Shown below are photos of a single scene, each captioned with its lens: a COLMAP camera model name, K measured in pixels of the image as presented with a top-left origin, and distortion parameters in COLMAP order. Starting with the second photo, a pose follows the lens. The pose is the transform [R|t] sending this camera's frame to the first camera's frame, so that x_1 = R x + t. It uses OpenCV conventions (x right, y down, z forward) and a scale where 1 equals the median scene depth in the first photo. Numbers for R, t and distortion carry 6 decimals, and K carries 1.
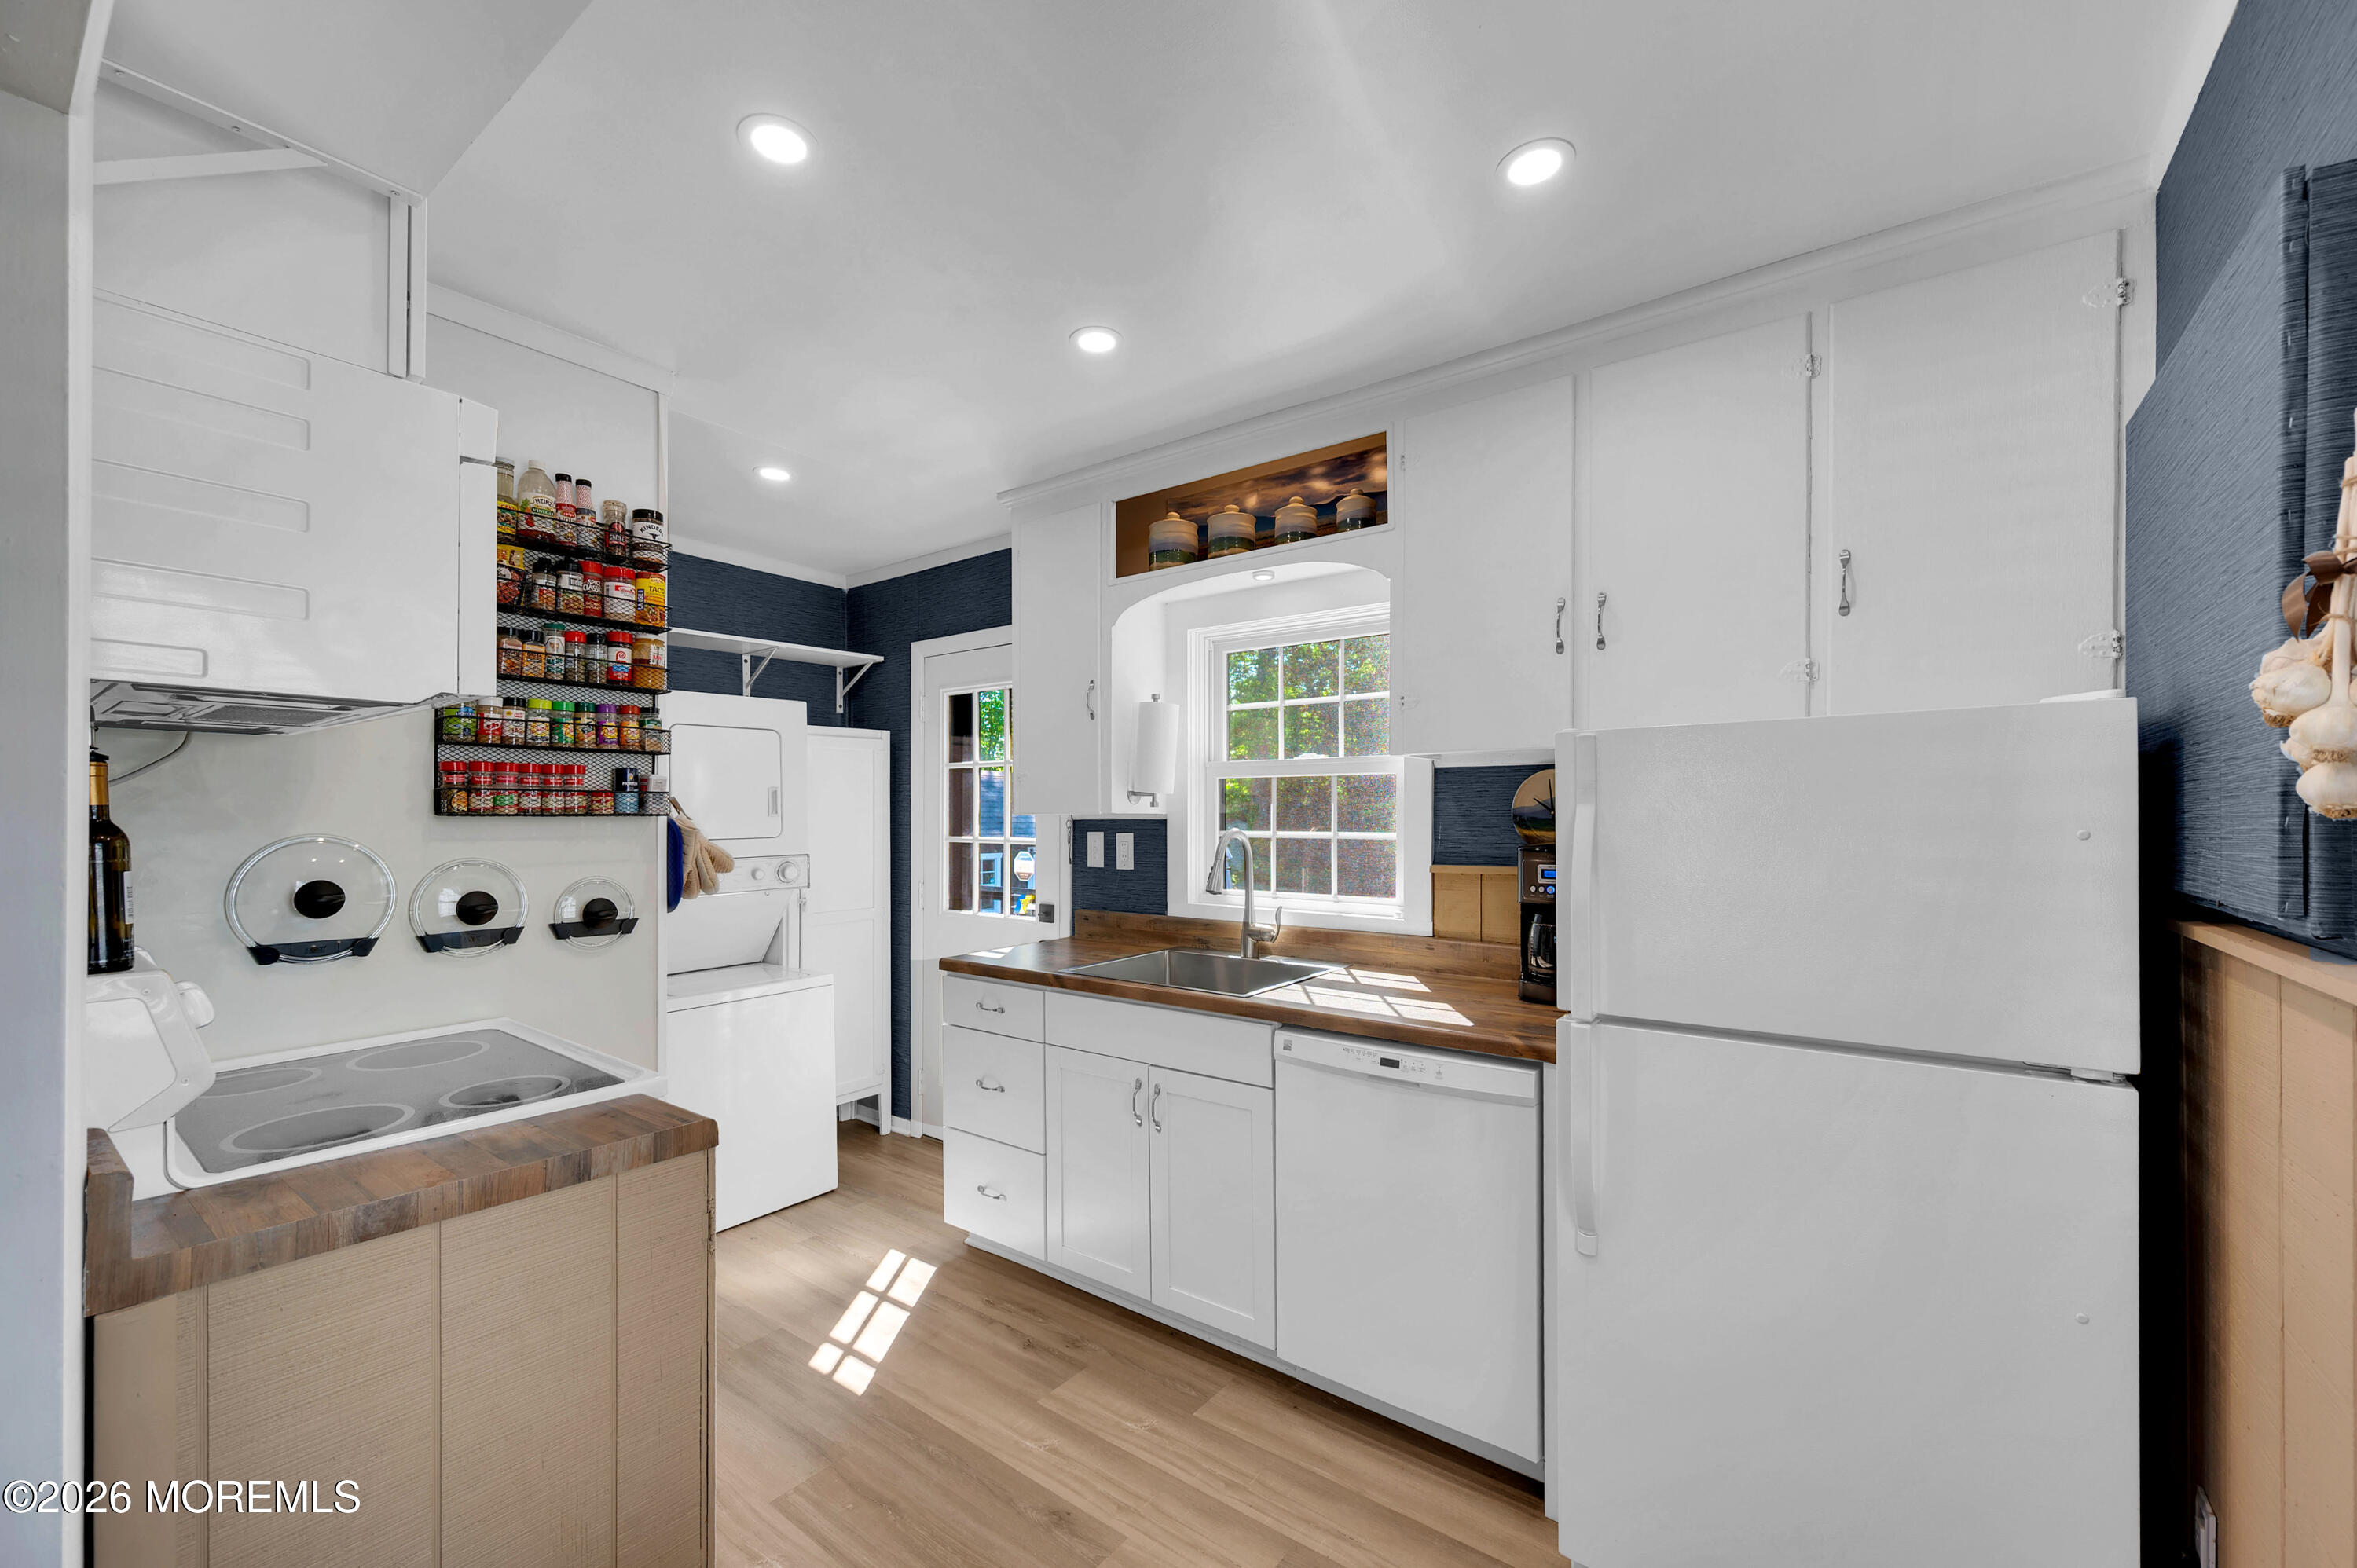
lens RADIAL K [[939.3, 0, 1183.1], [0, 939.3, 794.5], [0, 0, 1]] dist [0.000569, -0.000006]
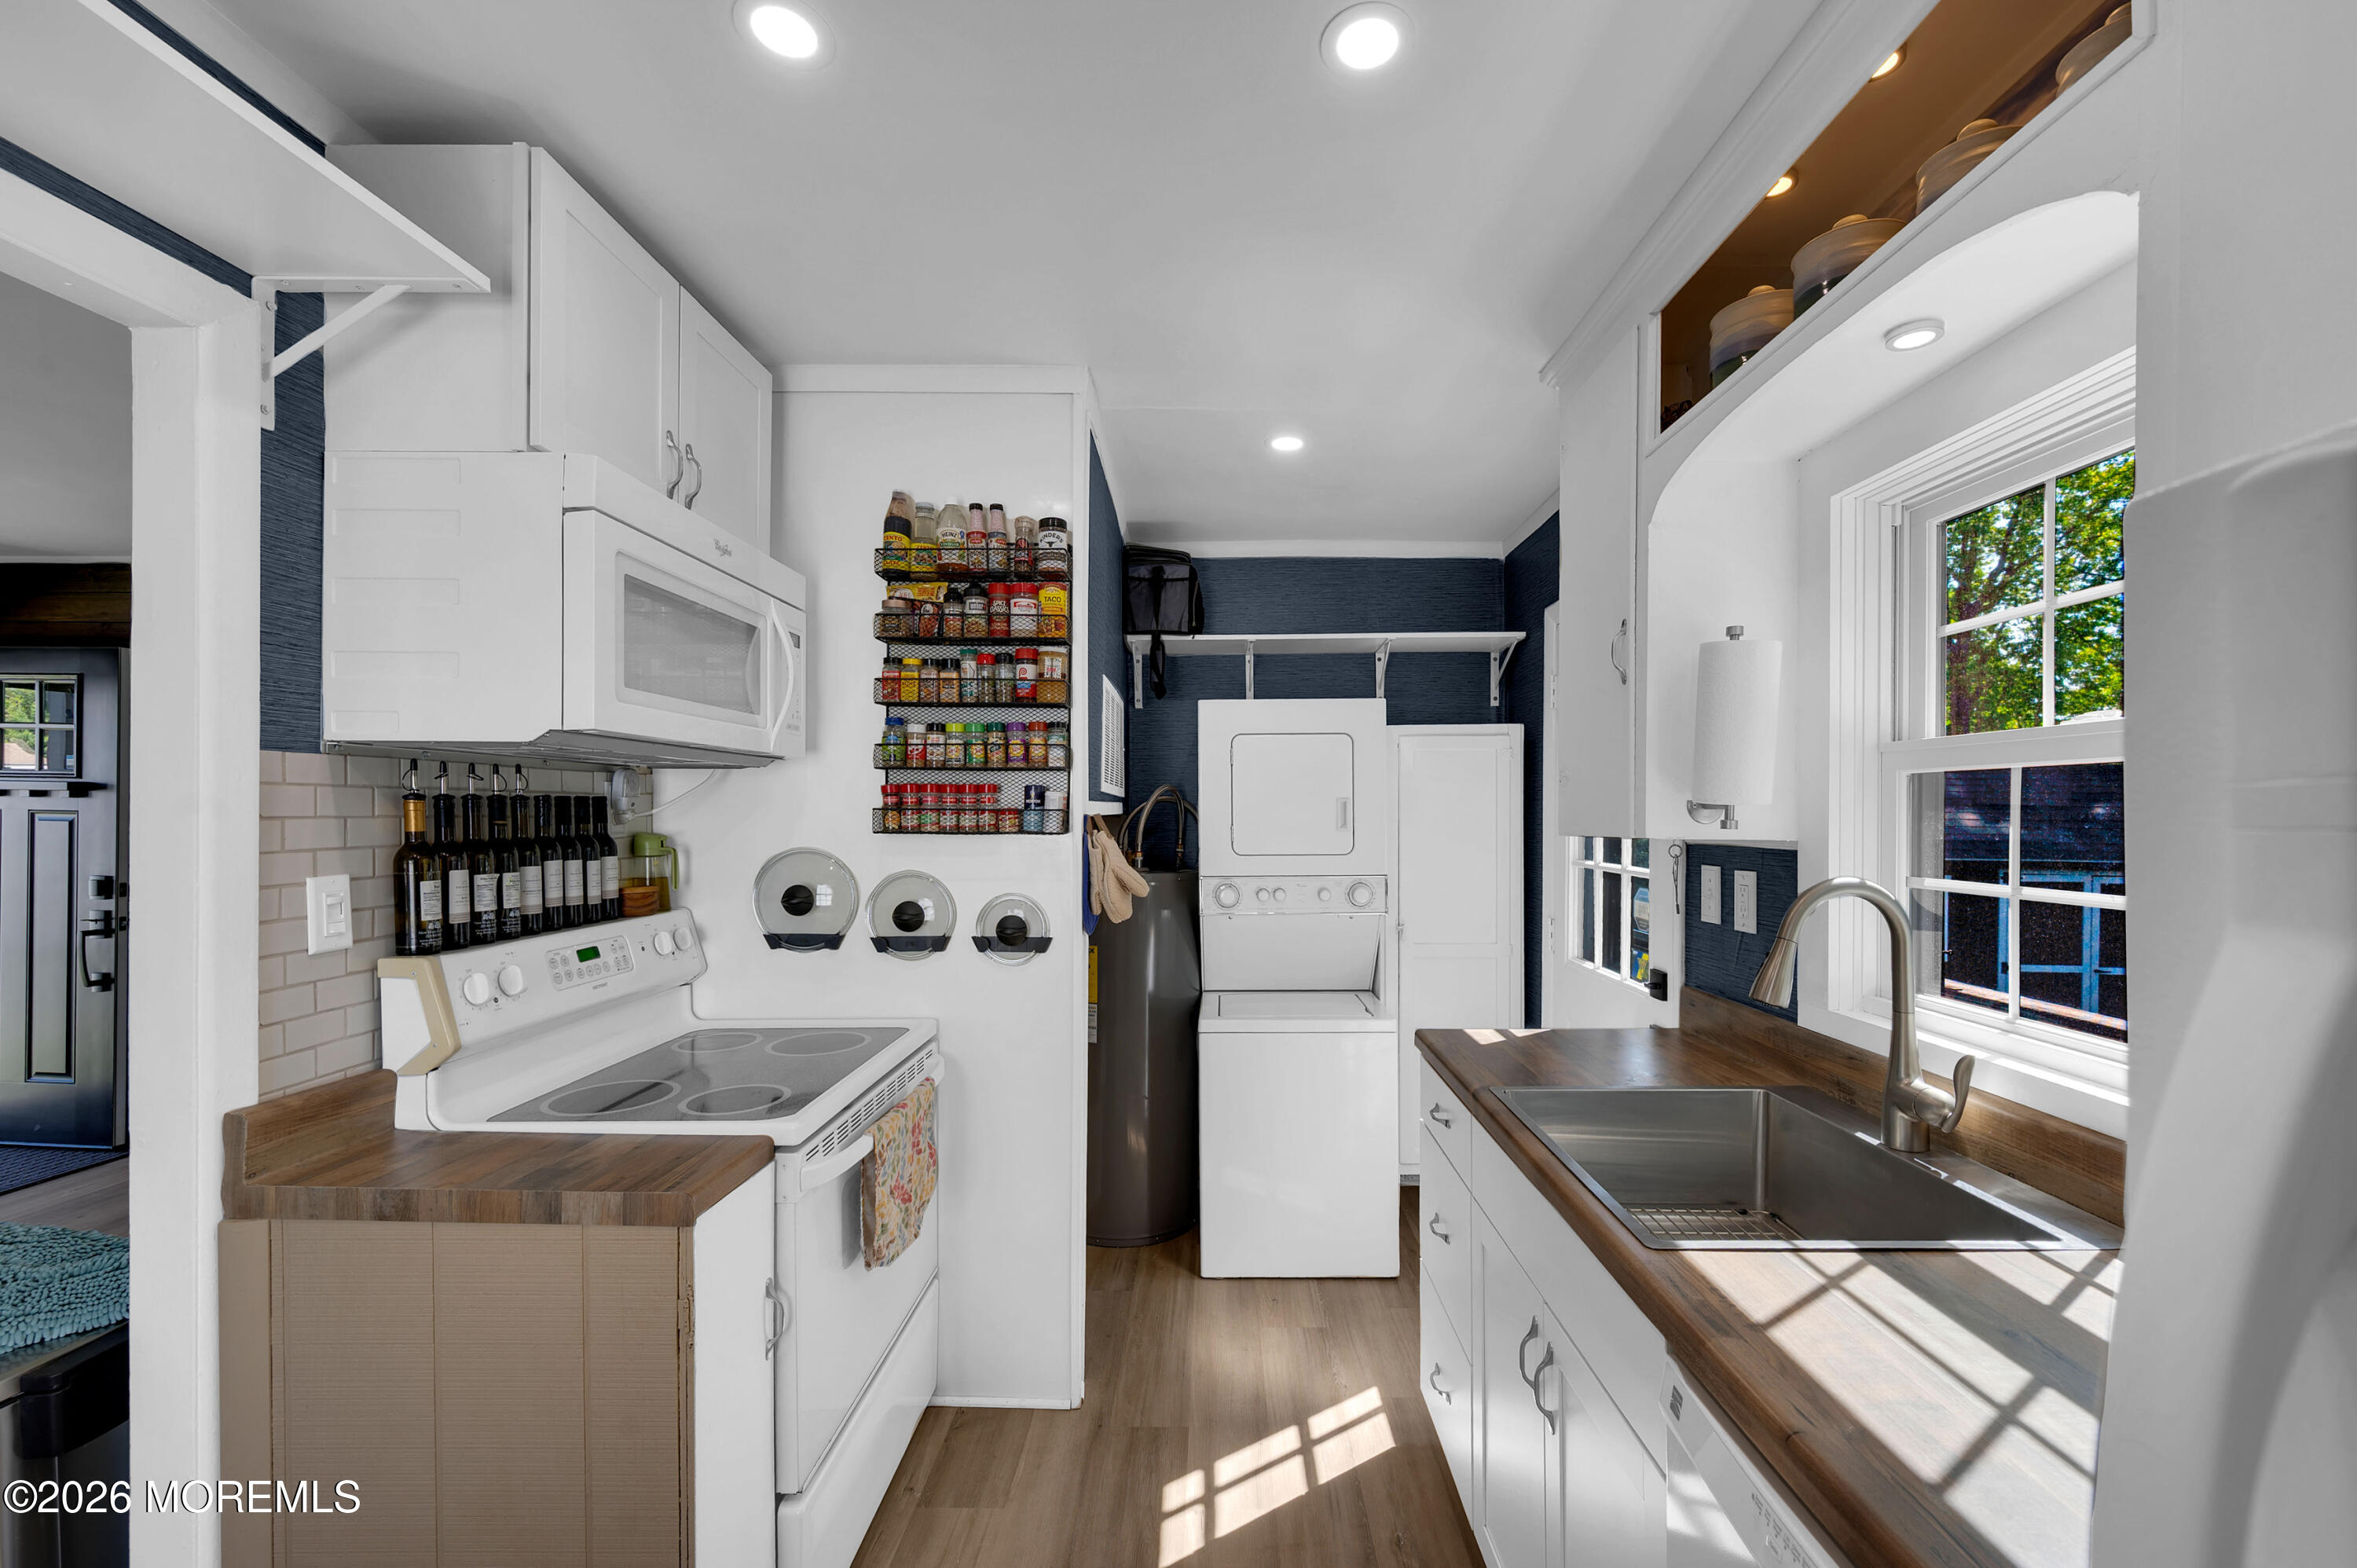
lens RADIAL K [[945.2, 0, 1208.3], [0, 945.2, 808.5], [0, 0, 1]] dist [0.001680, 0.000023]
pose [[0.595423, -0.000908, -0.803412, 0.324377], [0.011728, 0.999903, 0.007562, -0.009491], [0.803327, -0.013924, 0.595375, 0.571001]]
